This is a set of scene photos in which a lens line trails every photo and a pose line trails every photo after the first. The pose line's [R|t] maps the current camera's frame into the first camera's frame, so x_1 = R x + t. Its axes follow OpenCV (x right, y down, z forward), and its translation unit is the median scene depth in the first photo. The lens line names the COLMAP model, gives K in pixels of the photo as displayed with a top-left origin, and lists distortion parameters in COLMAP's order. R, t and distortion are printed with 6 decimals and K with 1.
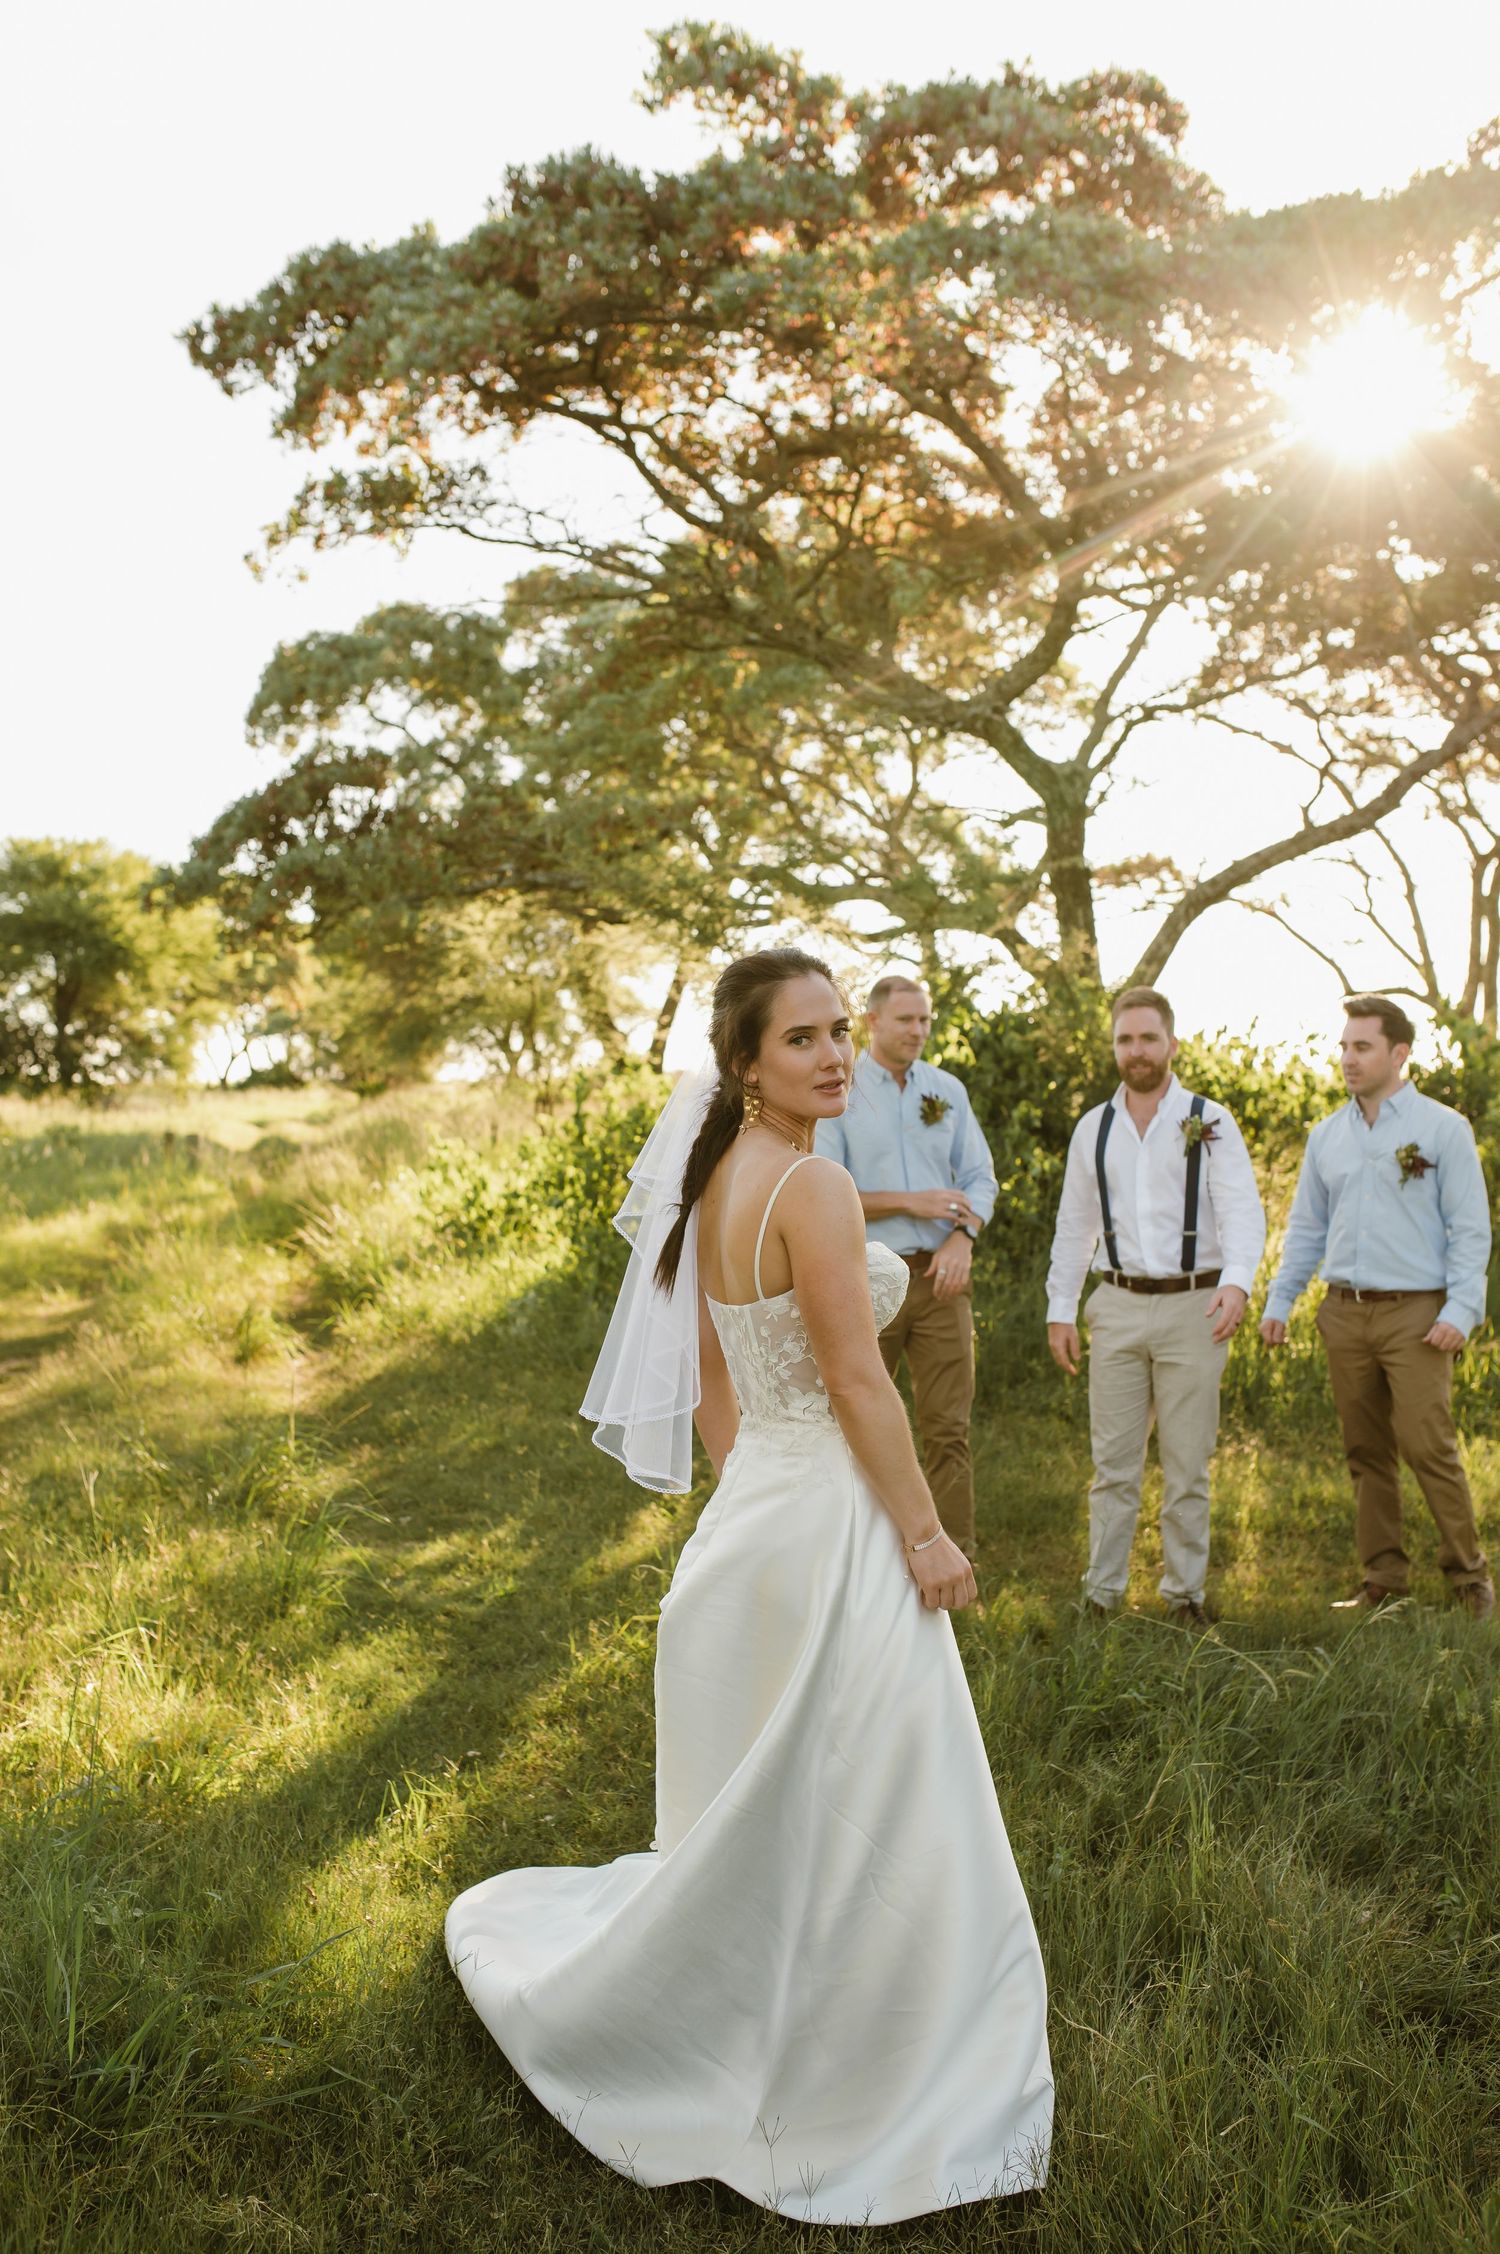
lens RADIAL K [[2094.3, 0, 755.1], [0, 2094.3, 1135.1], [0, 0, 1]] dist [0.017812, 0.000000]
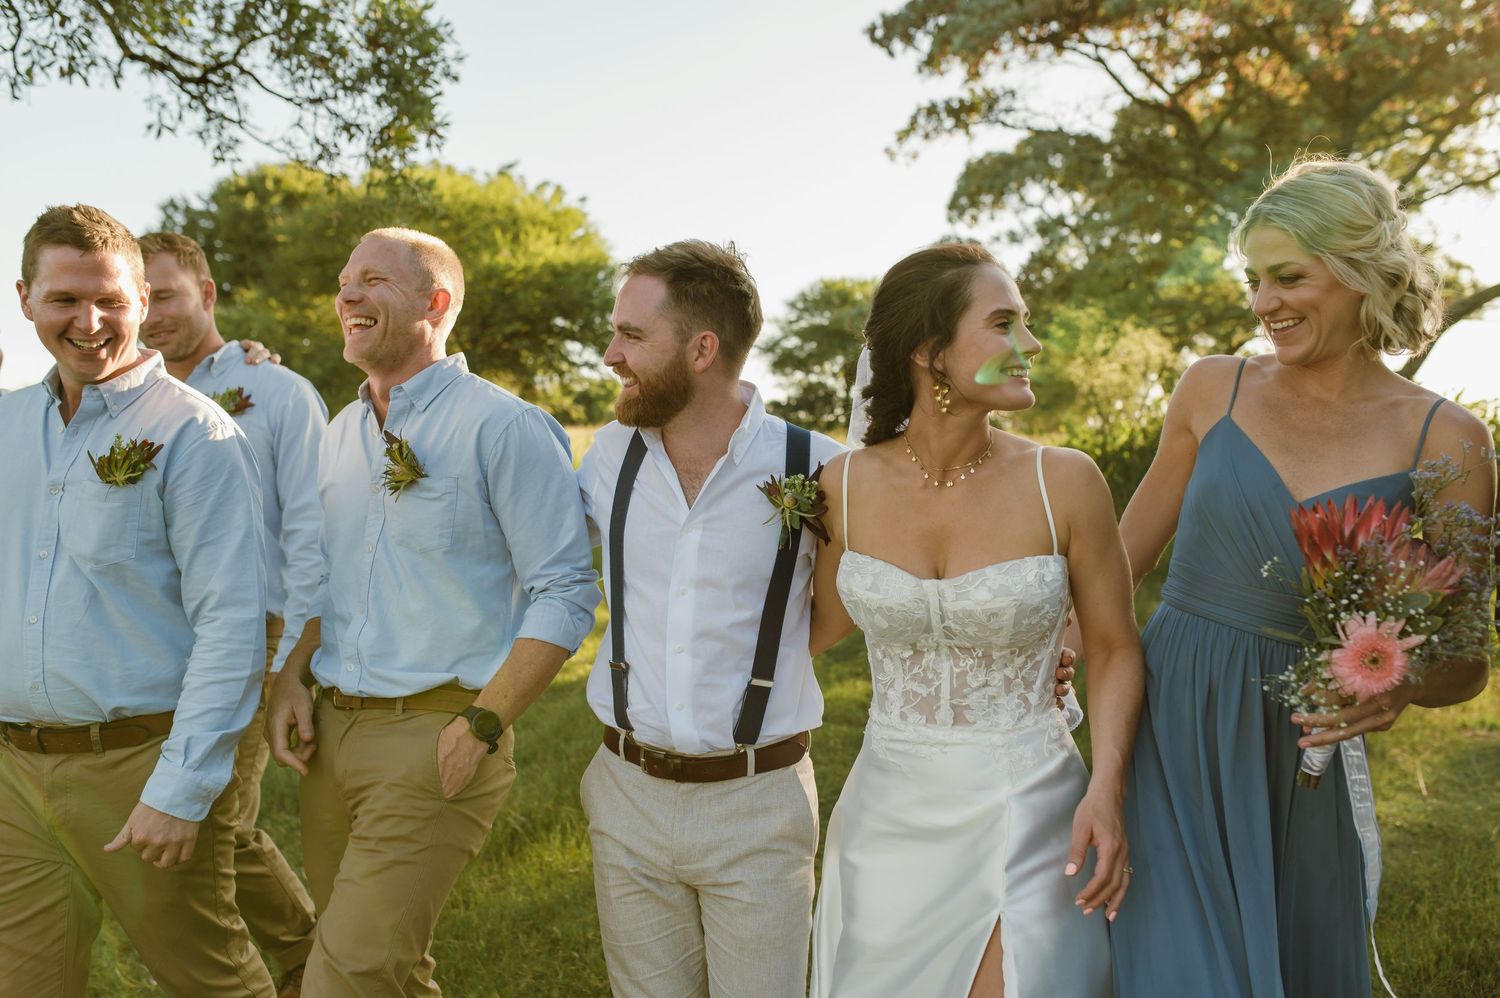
lens RADIAL K [[1393.7, 0, 773.1], [0, 1393.7, 523.5], [0, 0, 1]] dist [0.017812, 0.000000]
pose [[0.926522, 0.041751, -0.373917, 0.117638], [-0.026473, 0.998595, 0.045904, 0.012041], [0.375308, -0.032633, 0.926326, -0.187503]]
